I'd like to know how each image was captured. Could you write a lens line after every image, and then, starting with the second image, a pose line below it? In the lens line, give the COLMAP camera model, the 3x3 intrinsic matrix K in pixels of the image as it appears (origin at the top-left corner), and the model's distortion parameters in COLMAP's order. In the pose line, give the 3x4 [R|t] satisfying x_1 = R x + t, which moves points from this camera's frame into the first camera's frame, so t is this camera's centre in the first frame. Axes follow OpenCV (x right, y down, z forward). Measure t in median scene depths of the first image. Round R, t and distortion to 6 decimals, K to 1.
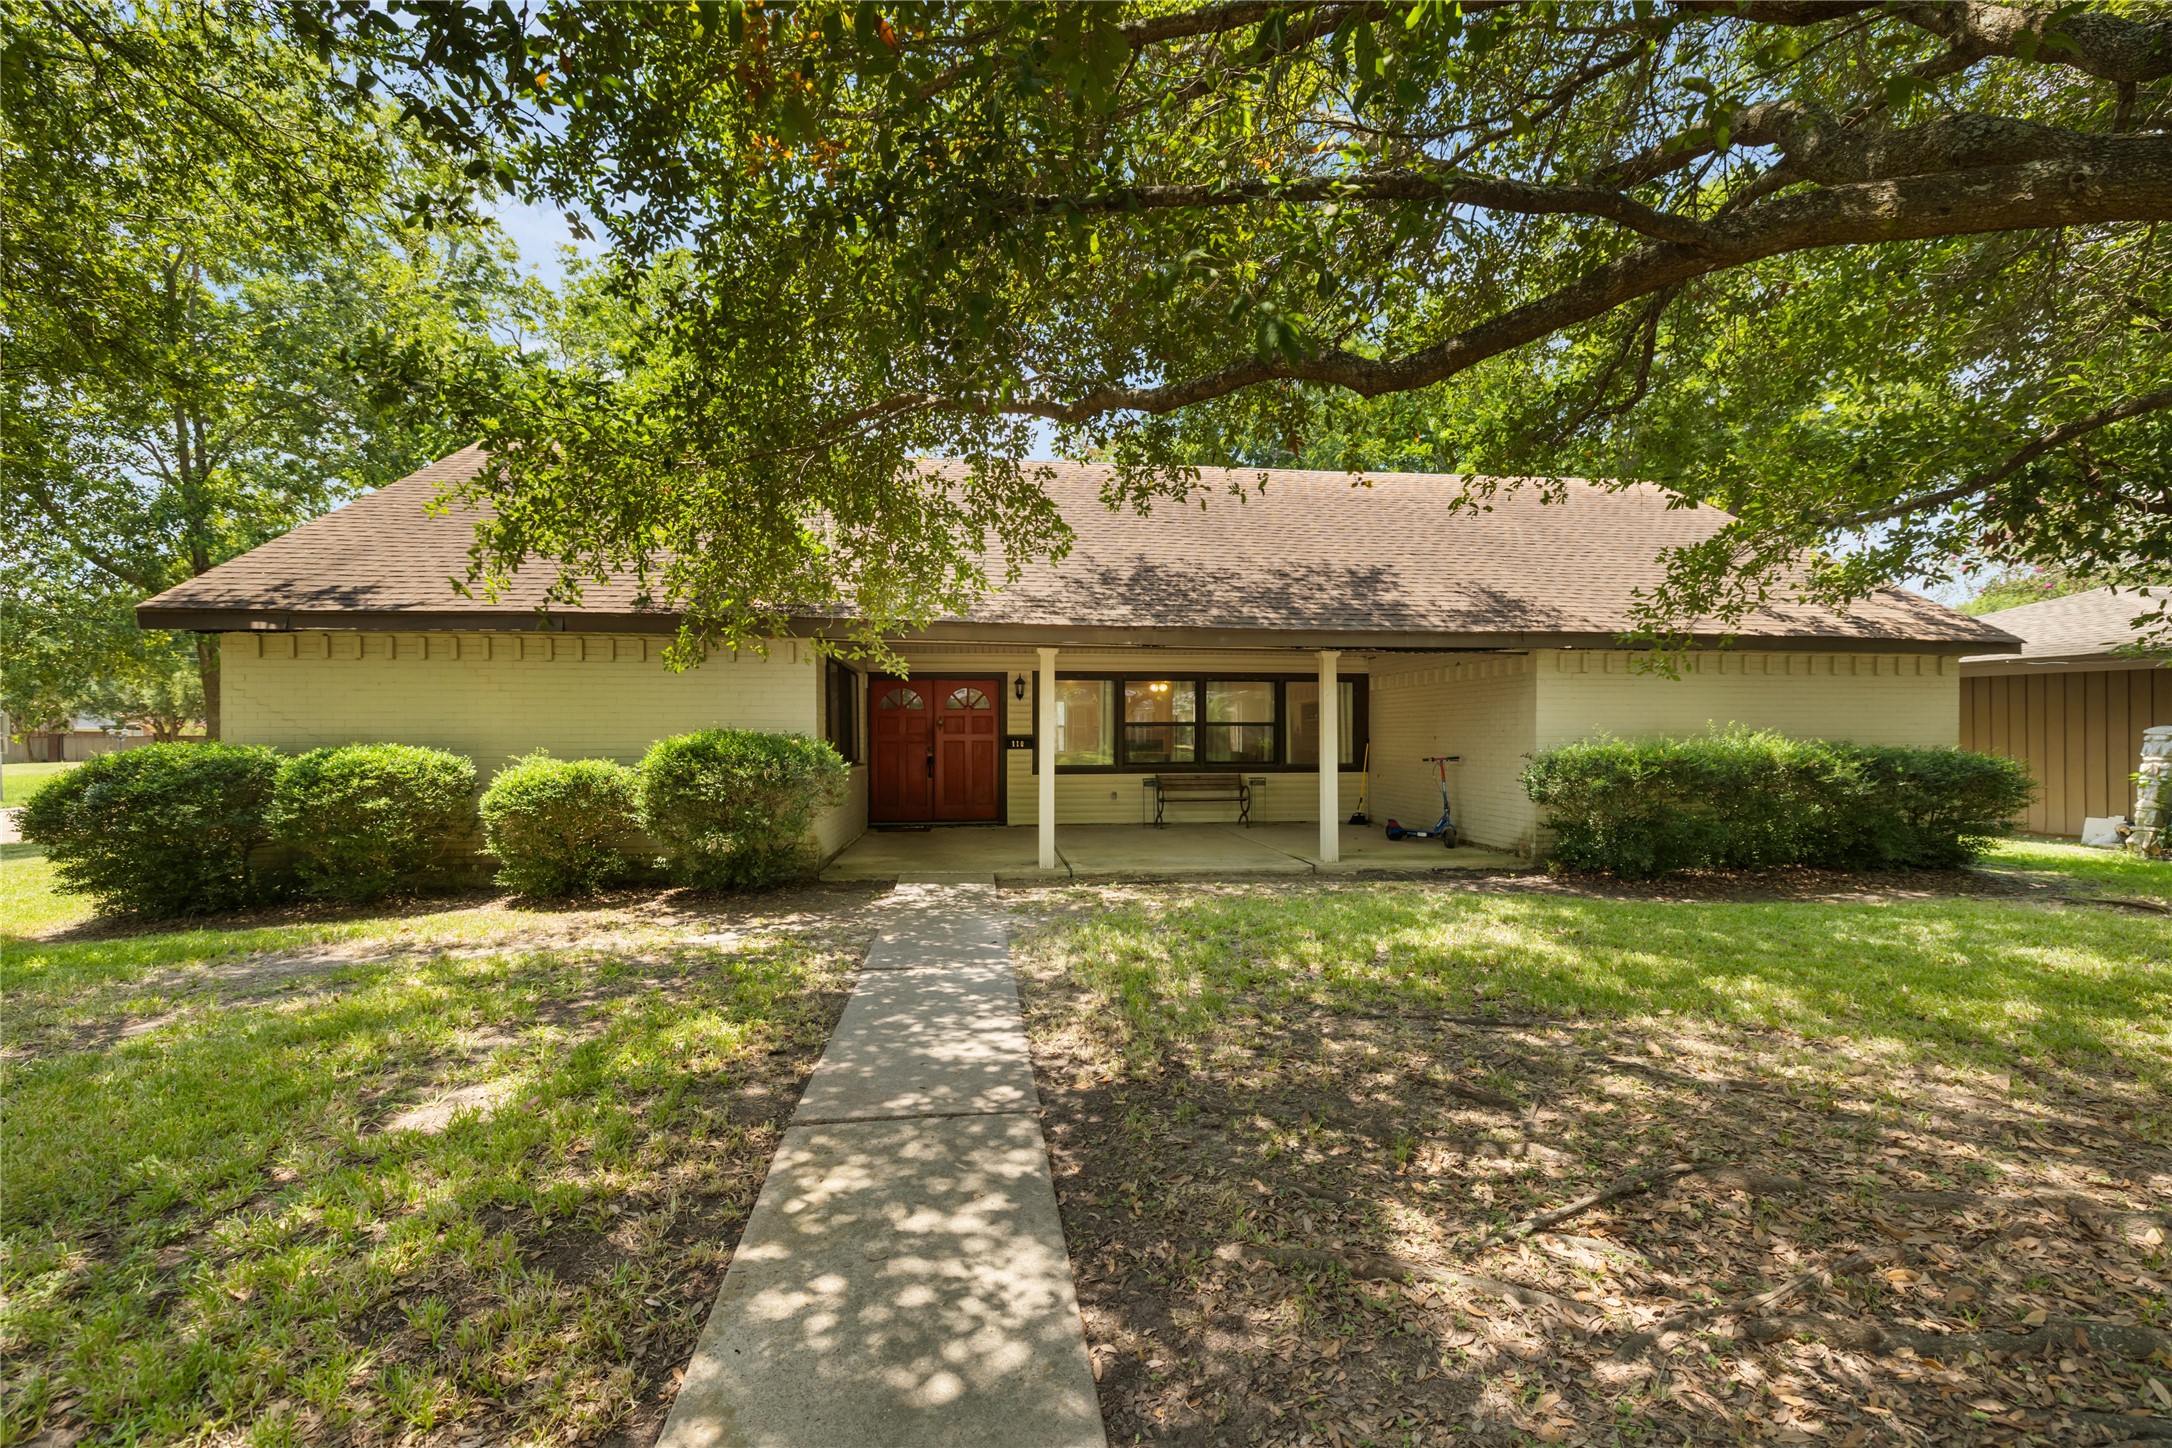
lens RADIAL K [[927.3, 0, 1081.9], [0, 927.3, 727.8], [0, 0, 1]] dist [0.001826, 0.000744]
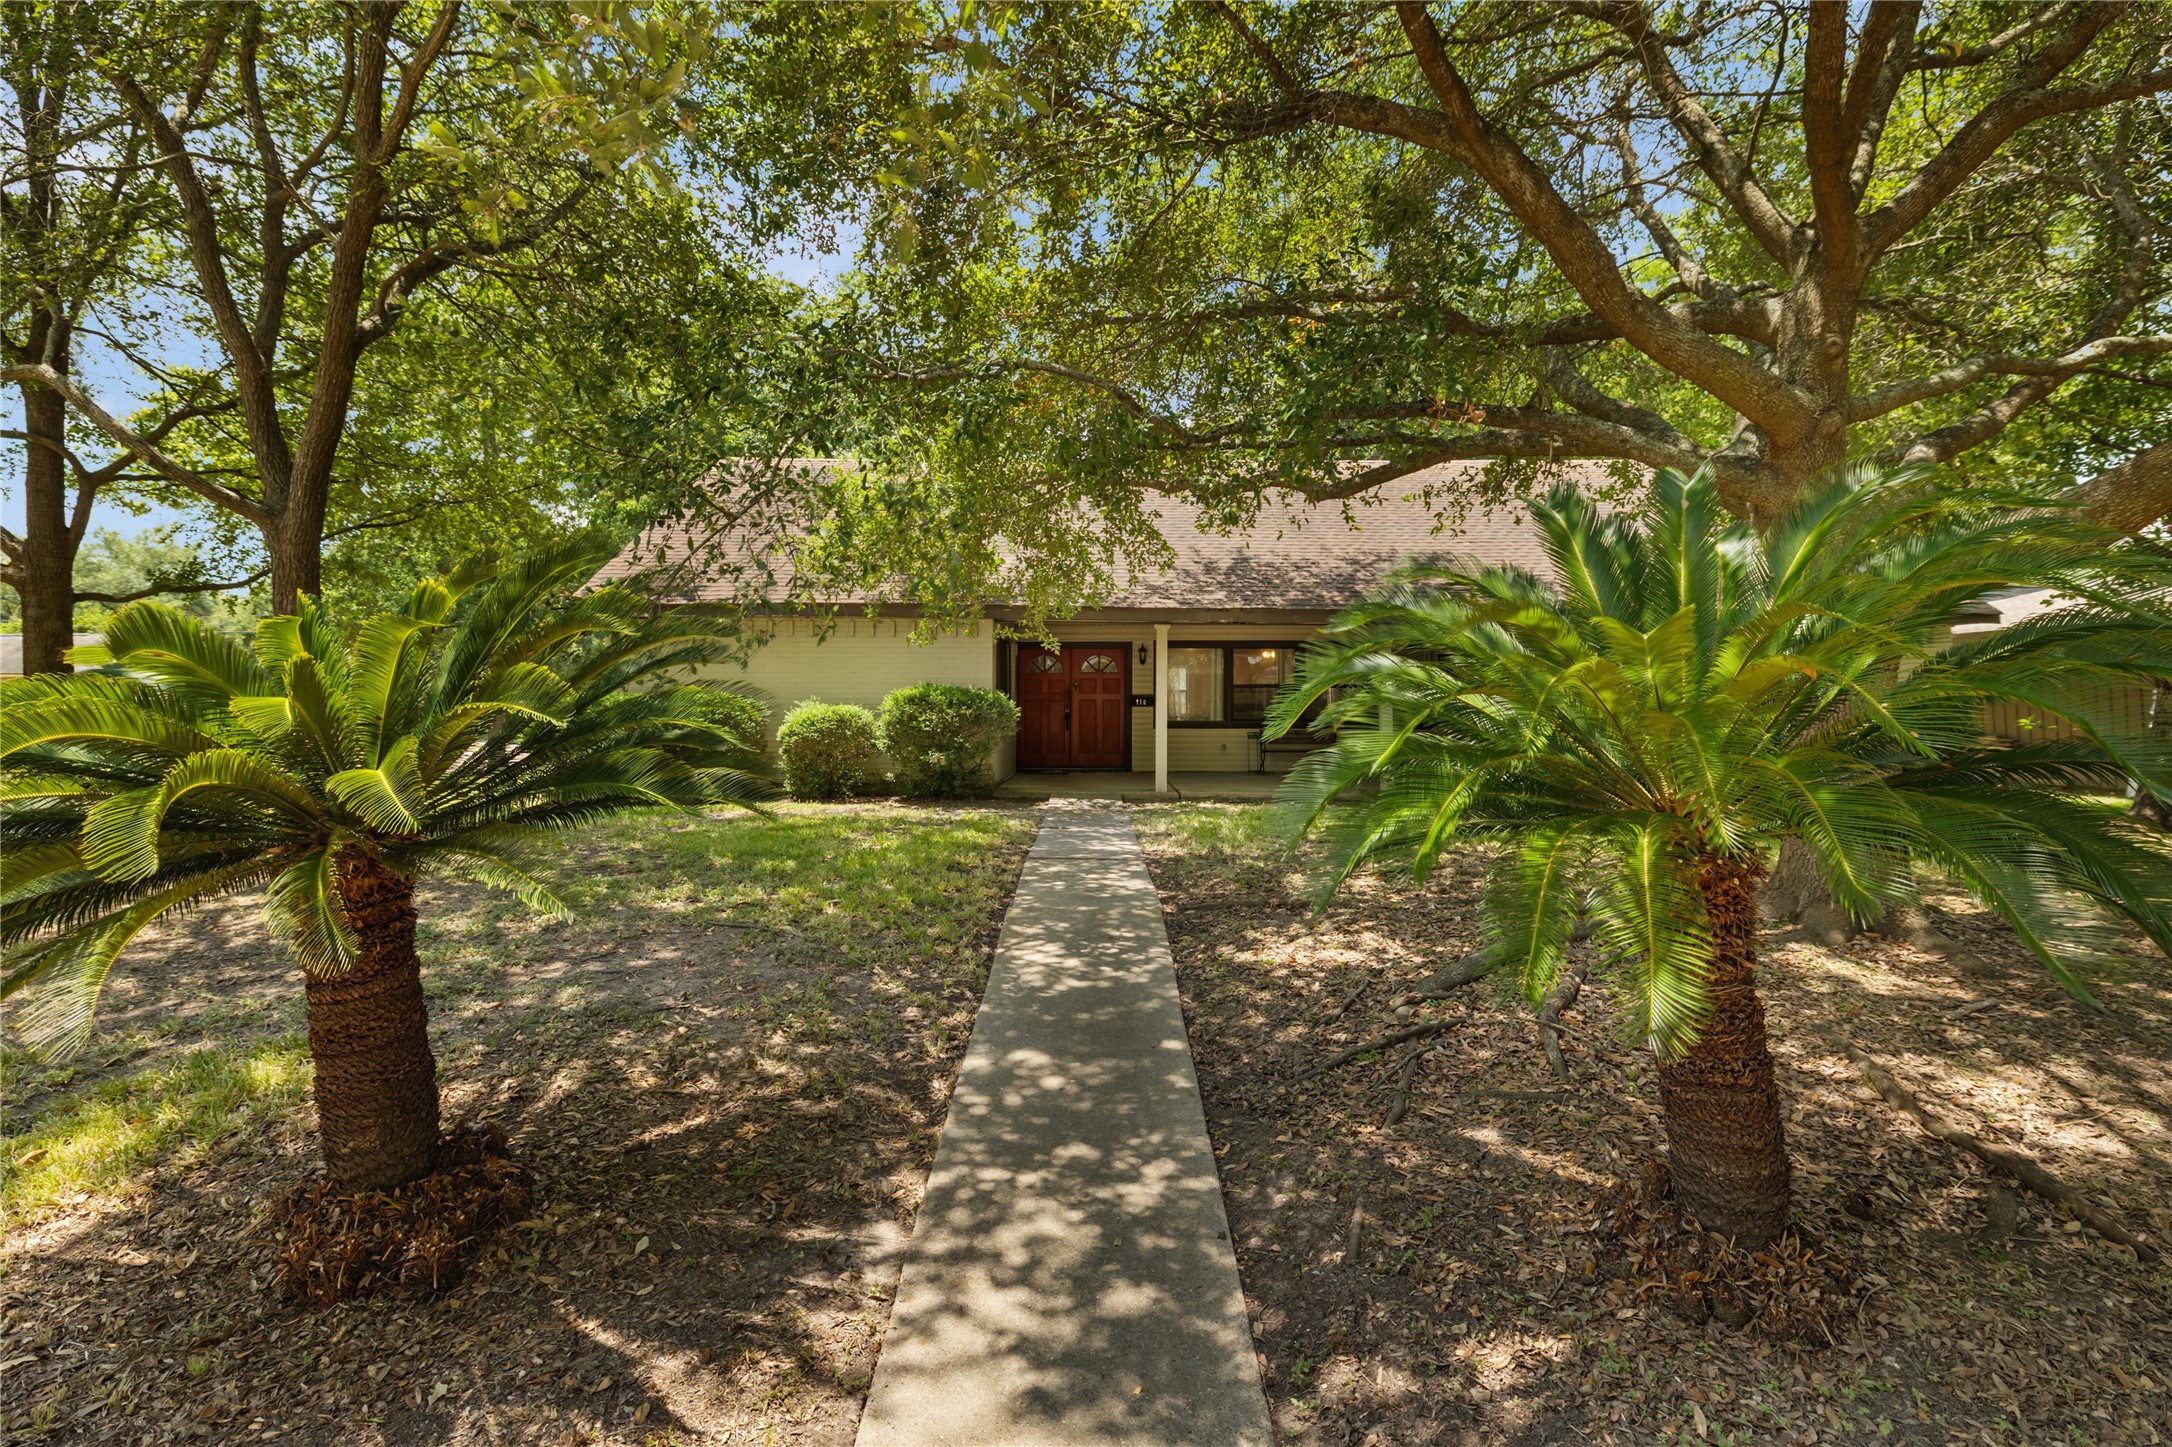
lens RADIAL K [[1098.9, 0, 1085.9], [0, 1098.9, 715.7], [0, 0, 1]] dist [-0.002057, -0.000269]
pose [[0.991868, 0.004368, -0.127195, 0.054718], [-0.002822, 0.999920, 0.012330, 0.023929], [0.127239, -0.011871, 0.991801, -0.551051]]
